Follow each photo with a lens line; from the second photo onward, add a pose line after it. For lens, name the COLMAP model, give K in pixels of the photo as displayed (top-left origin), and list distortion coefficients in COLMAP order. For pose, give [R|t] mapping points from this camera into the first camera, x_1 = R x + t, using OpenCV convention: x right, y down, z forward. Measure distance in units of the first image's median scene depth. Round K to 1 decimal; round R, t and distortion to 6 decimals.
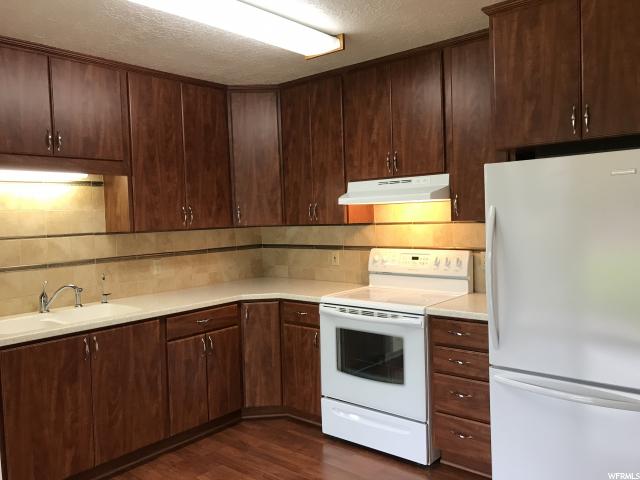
lens RADIAL K [[520.5, 0, 320.0], [0, 520.5, 240.0], [0, 0, 1]] dist [0.009134, 0.003514]
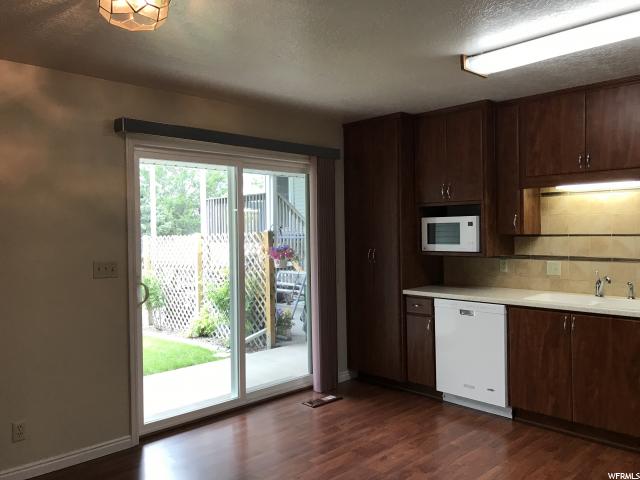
lens RADIAL K [[537.5, 0, 317.0], [0, 537.5, 236.8], [0, 0, 1]] dist [0.021945, 0.001664]
pose [[-0.092688, 0.043252, -0.994755, 0.914361], [-0.026391, 0.998598, 0.045878, -0.050290], [0.995345, 0.030505, -0.091417, 0.512569]]
